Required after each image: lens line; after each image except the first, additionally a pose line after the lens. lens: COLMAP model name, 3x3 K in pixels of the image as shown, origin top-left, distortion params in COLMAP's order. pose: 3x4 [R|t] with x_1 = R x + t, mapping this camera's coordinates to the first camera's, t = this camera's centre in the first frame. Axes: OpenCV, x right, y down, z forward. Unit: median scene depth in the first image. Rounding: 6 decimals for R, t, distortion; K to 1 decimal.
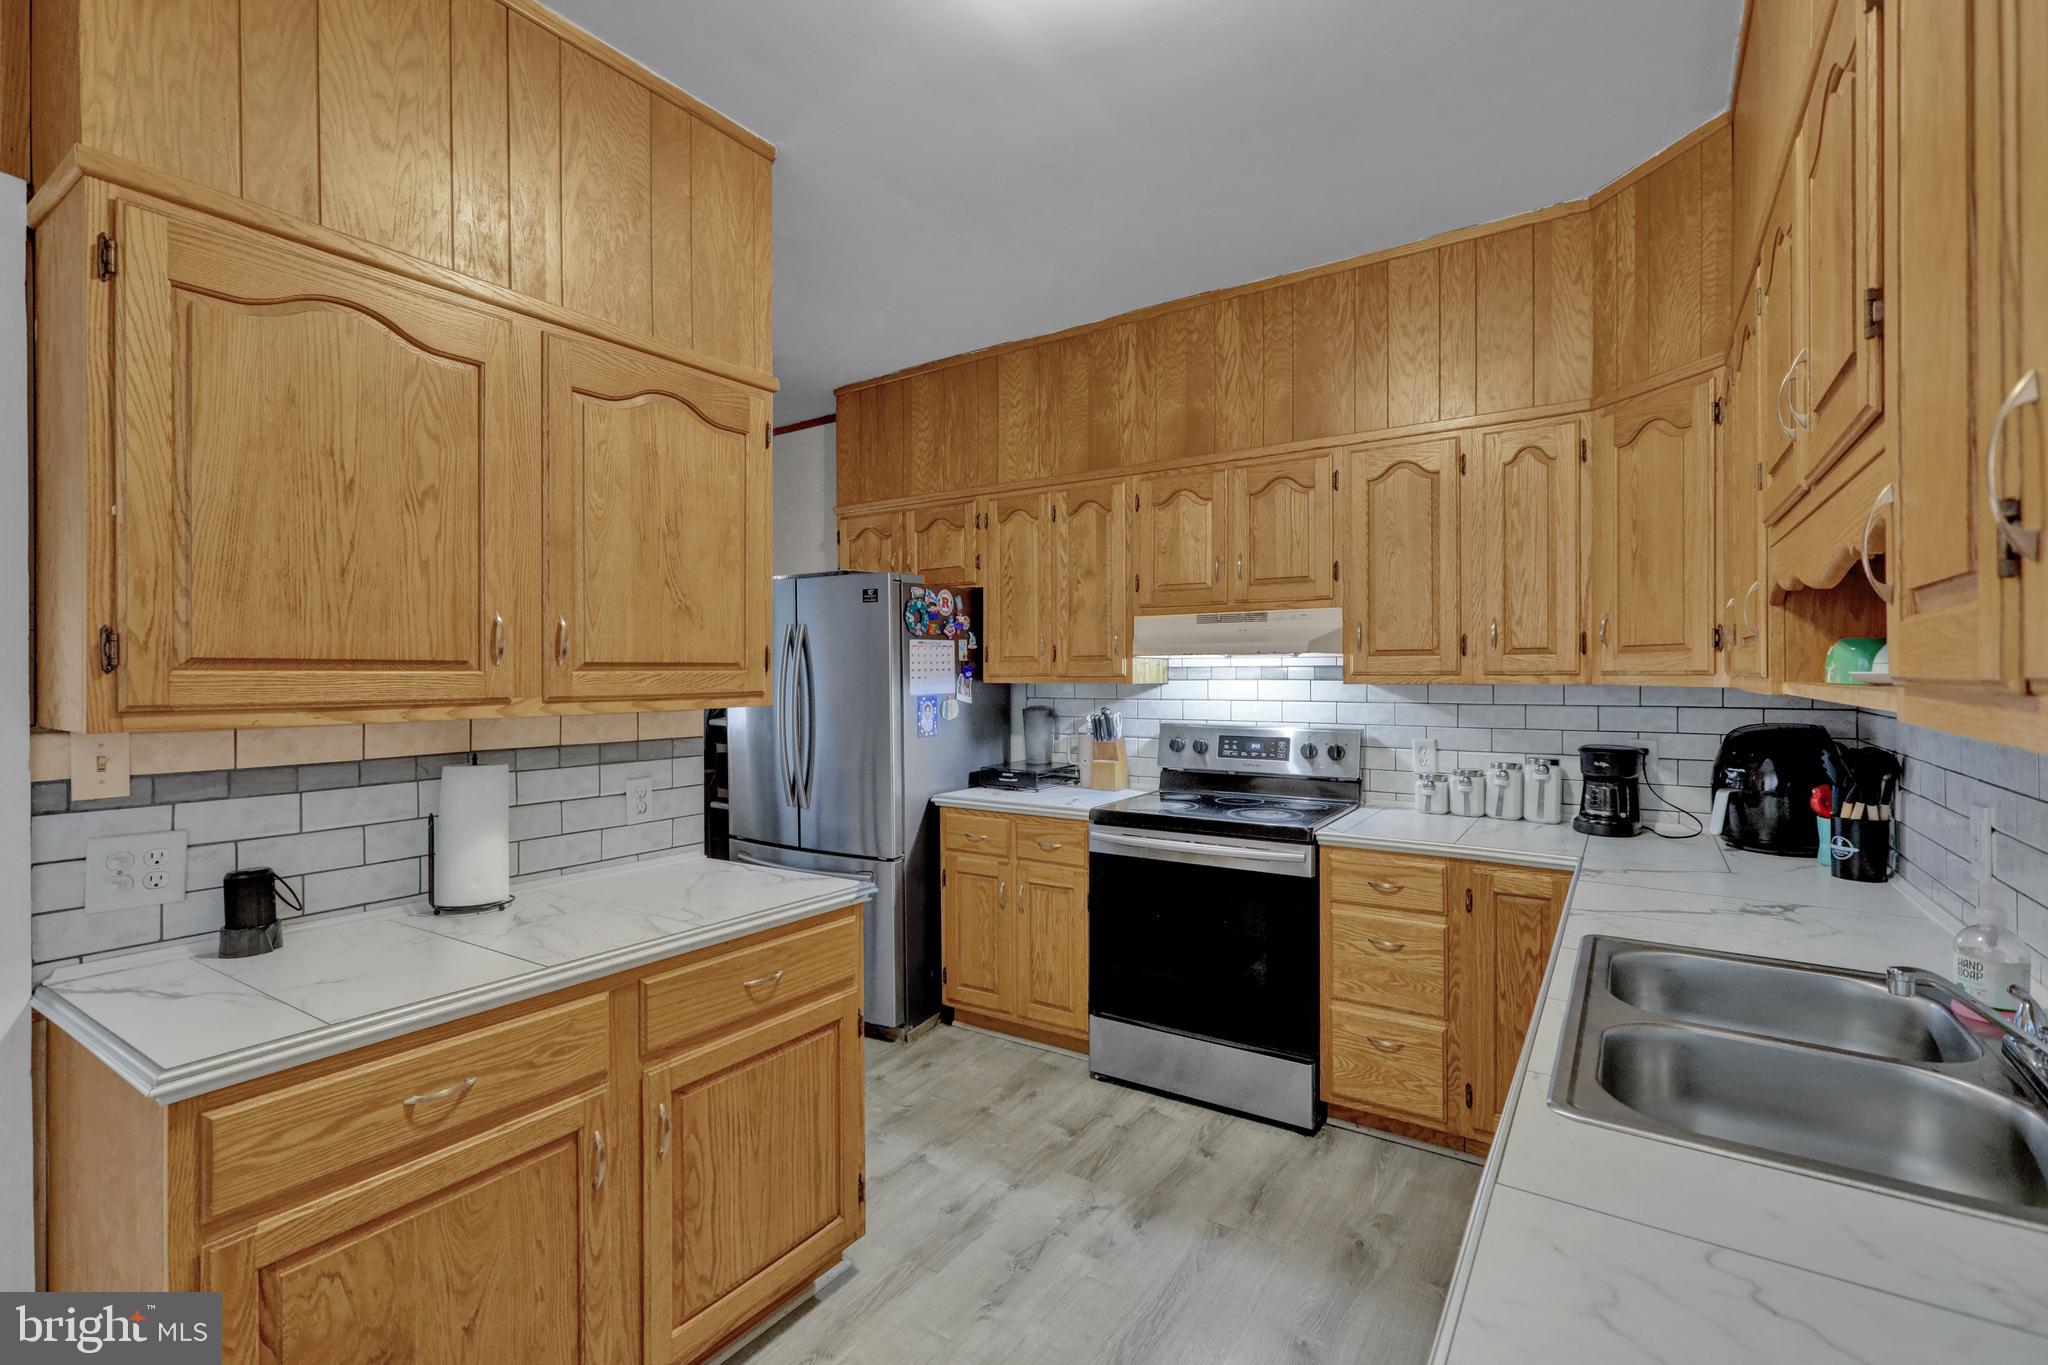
lens RADIAL K [[927.8, 0, 998.6], [0, 927.8, 683.6], [0, 0, 1]] dist [0.000379, 0.001894]
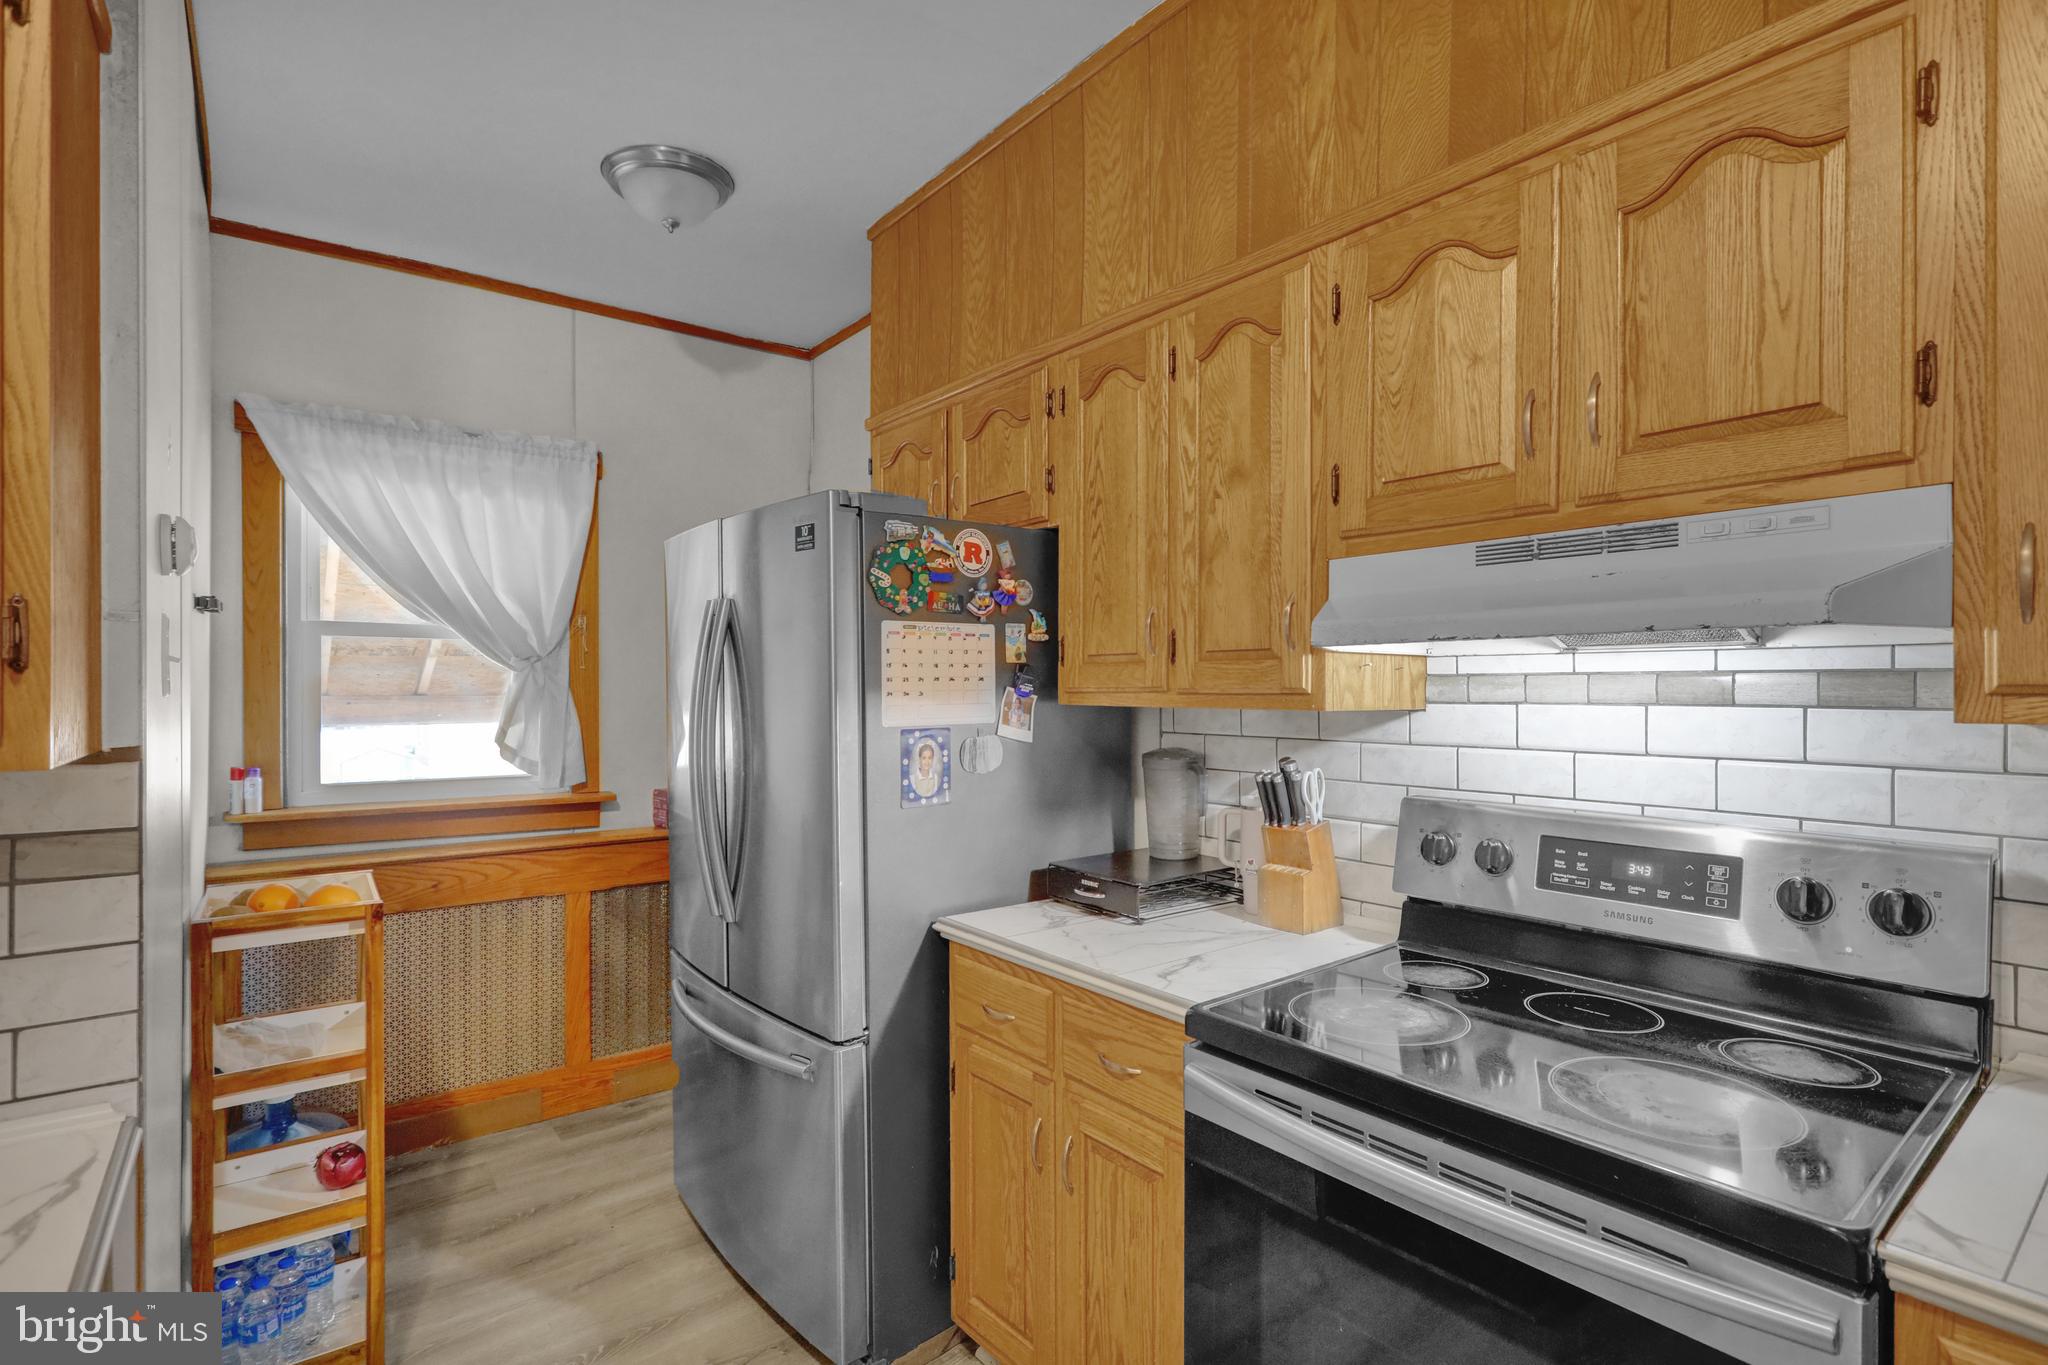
lens RADIAL K [[972.9, 0, 1016.5], [0, 972.9, 691.8], [0, 0, 1]] dist [-0.000543, 0.000326]
pose [[0.955527, 0.007265, -0.294815, 0.141347], [-0.009962, 0.999921, -0.007647, -0.003923], [0.294736, 0.010244, 0.955524, 0.511963]]
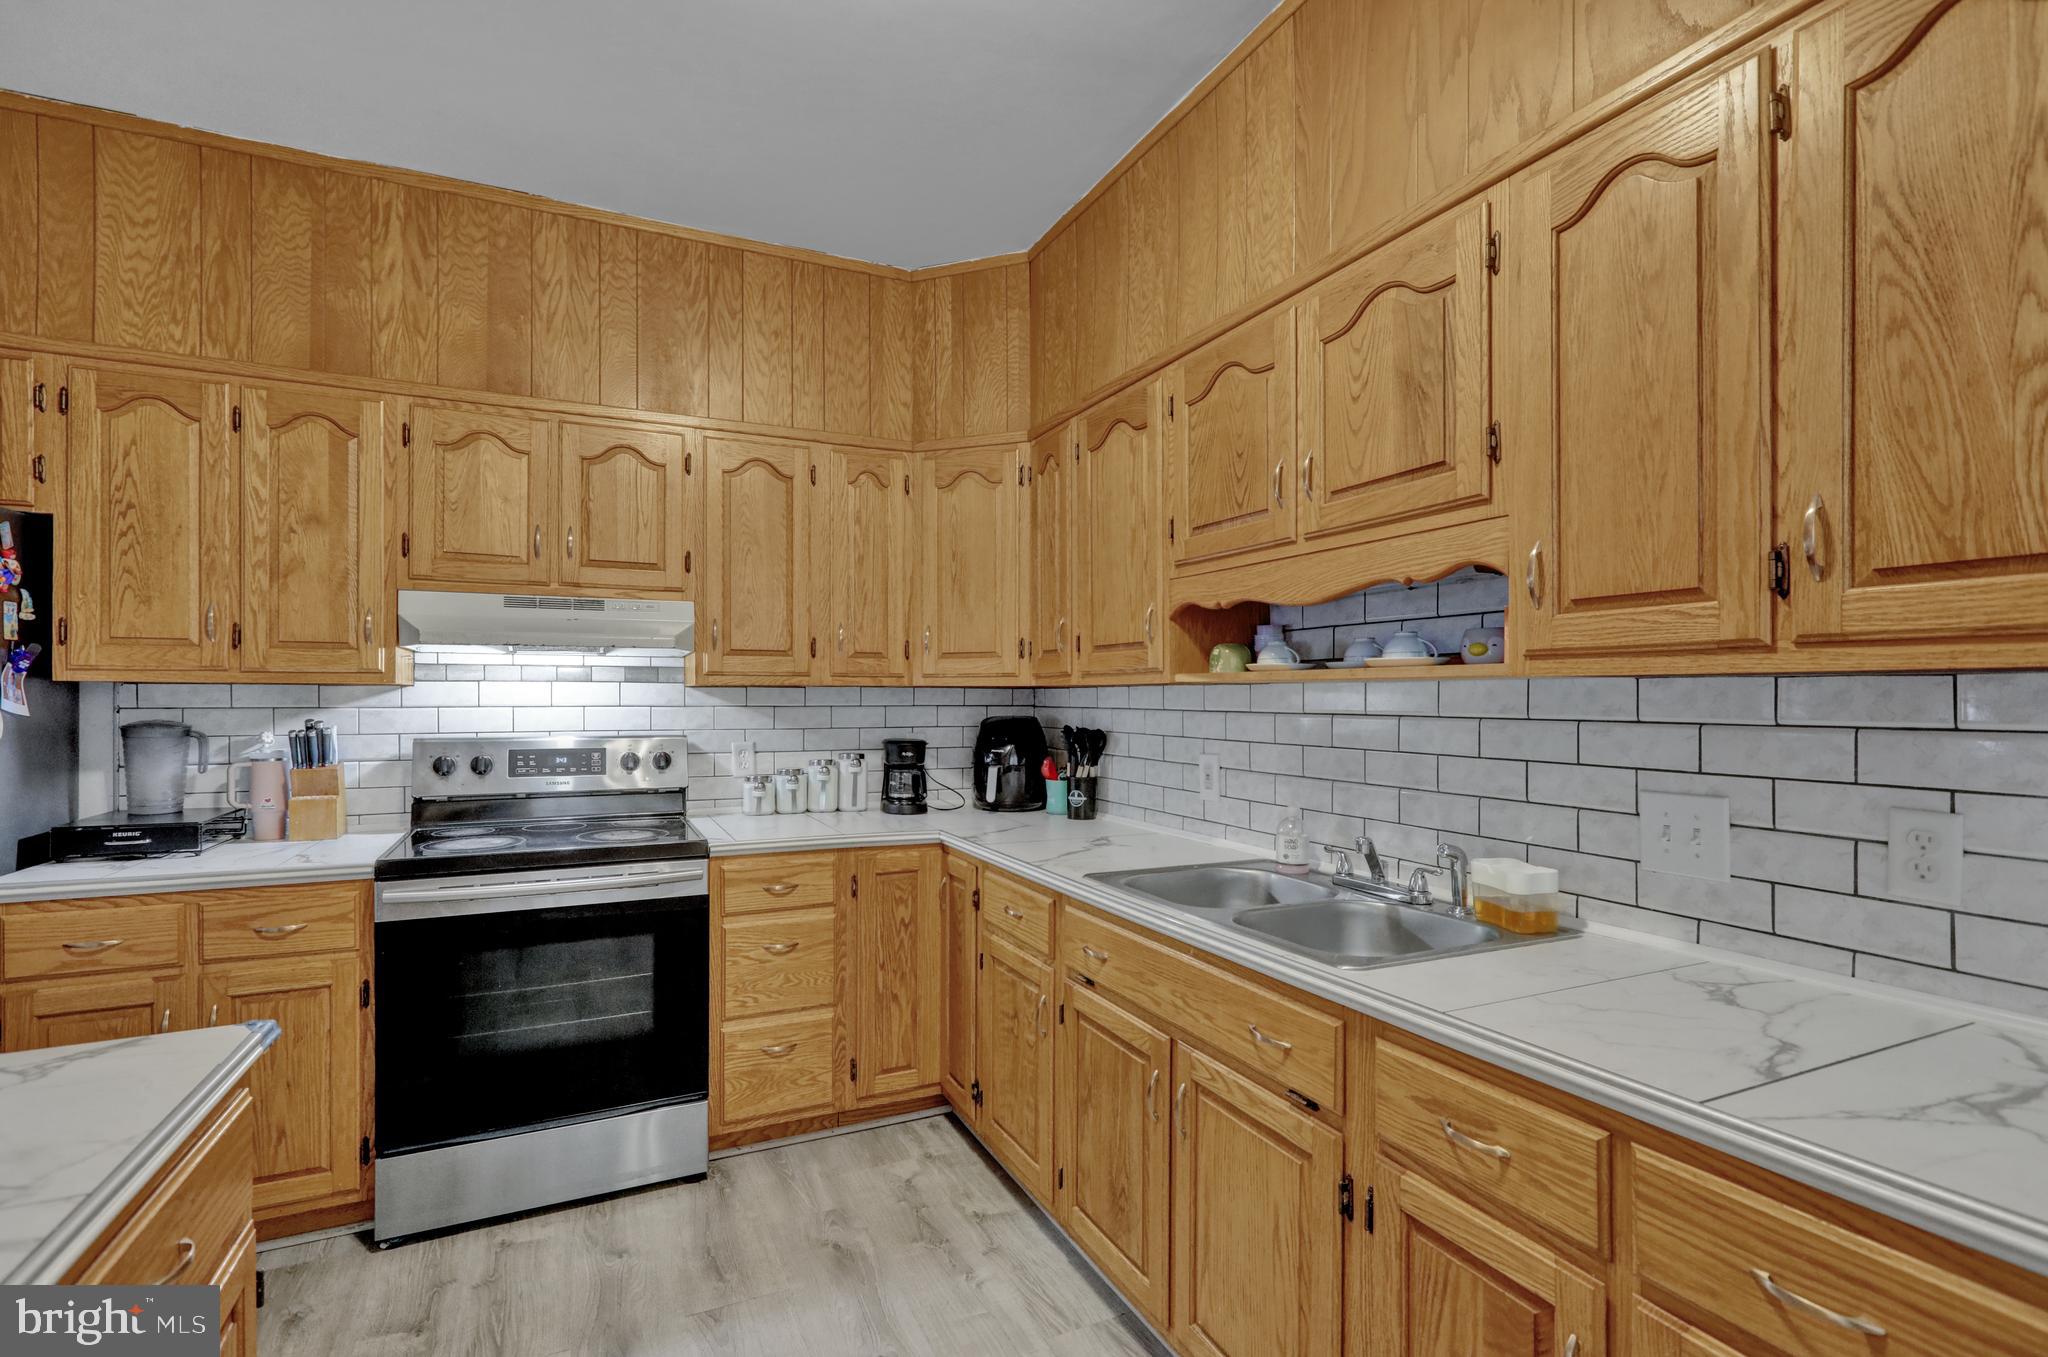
lens RADIAL K [[942.3, 0, 1023.8], [0, 942.3, 702.6], [0, 0, 1]] dist [-0.000687, 0.000778]
pose [[0.504431, -0.000540, 0.863452, -0.243266], [0.006977, 0.999970, -0.003451, 0.021180], [-0.863424, 0.007765, 0.504420, 0.210995]]
